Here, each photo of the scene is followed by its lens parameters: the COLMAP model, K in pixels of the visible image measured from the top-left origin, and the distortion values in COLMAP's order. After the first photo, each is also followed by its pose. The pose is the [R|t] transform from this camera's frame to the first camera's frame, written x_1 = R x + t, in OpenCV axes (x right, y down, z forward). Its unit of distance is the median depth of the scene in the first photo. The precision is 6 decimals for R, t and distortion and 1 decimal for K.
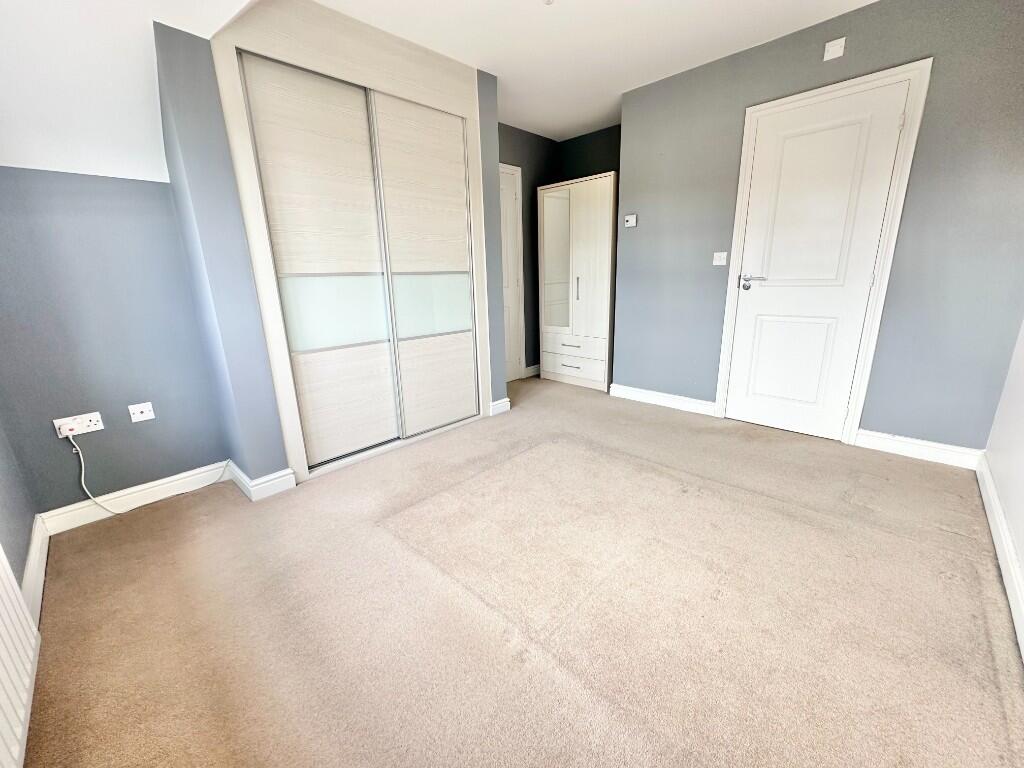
lens RADIAL K [[407.9, 0, 515.1], [0, 407.9, 382.8], [0, 0, 1]] dist [-0.000269, -0.000039]
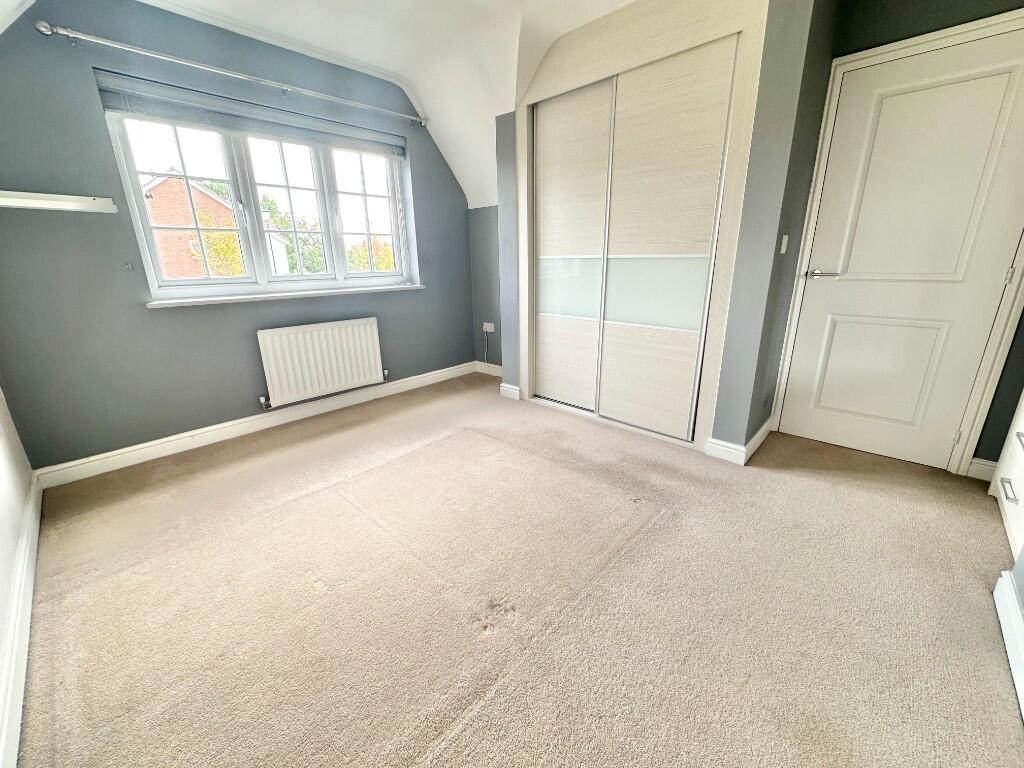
lens RADIAL K [[407.9, 0, 513.0], [0, 407.9, 383.1], [0, 0, 1]] dist [-0.000269, -0.000039]
pose [[0.006998, 0.318872, -0.947772, 0.736235], [-0.242398, 0.920068, 0.307762, -0.221386], [0.970152, 0.227585, 0.083732, 0.716411]]
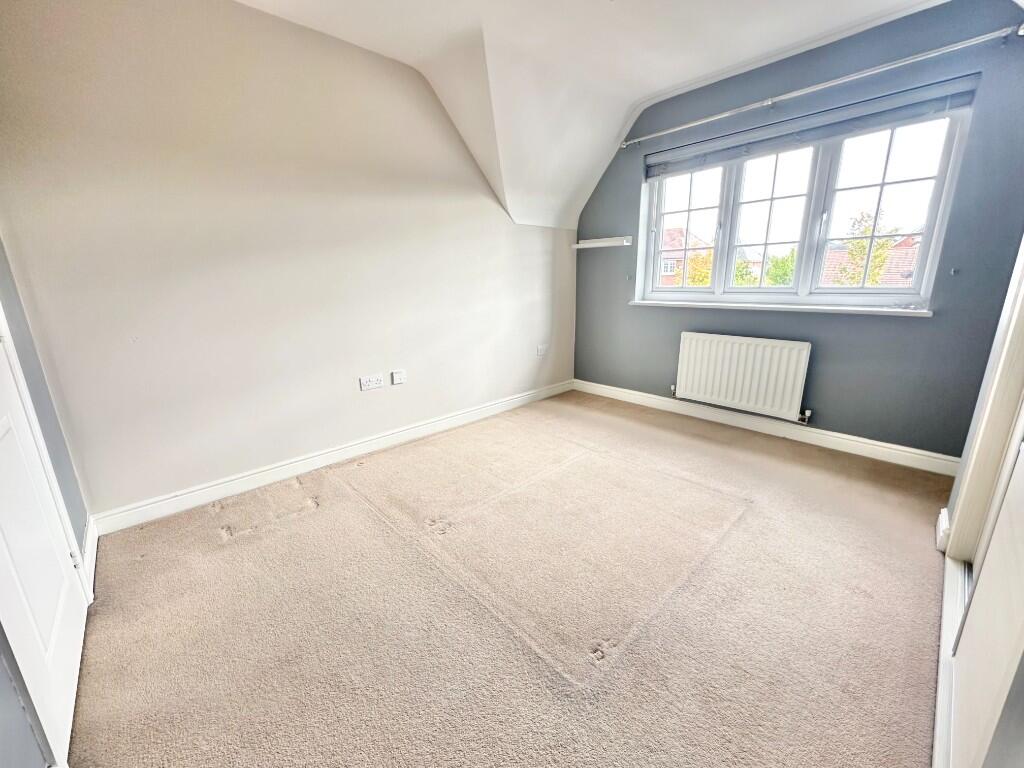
lens RADIAL K [[407.9, 0, 514.9], [0, 407.9, 386.9], [0, 0, 1]] dist [-0.000269, -0.000039]
pose [[-0.997346, 0.029627, 0.066501, 0.147420], [0.058822, 0.866155, 0.496301, -0.369021], [-0.042896, 0.498896, -0.865600, 1.323245]]
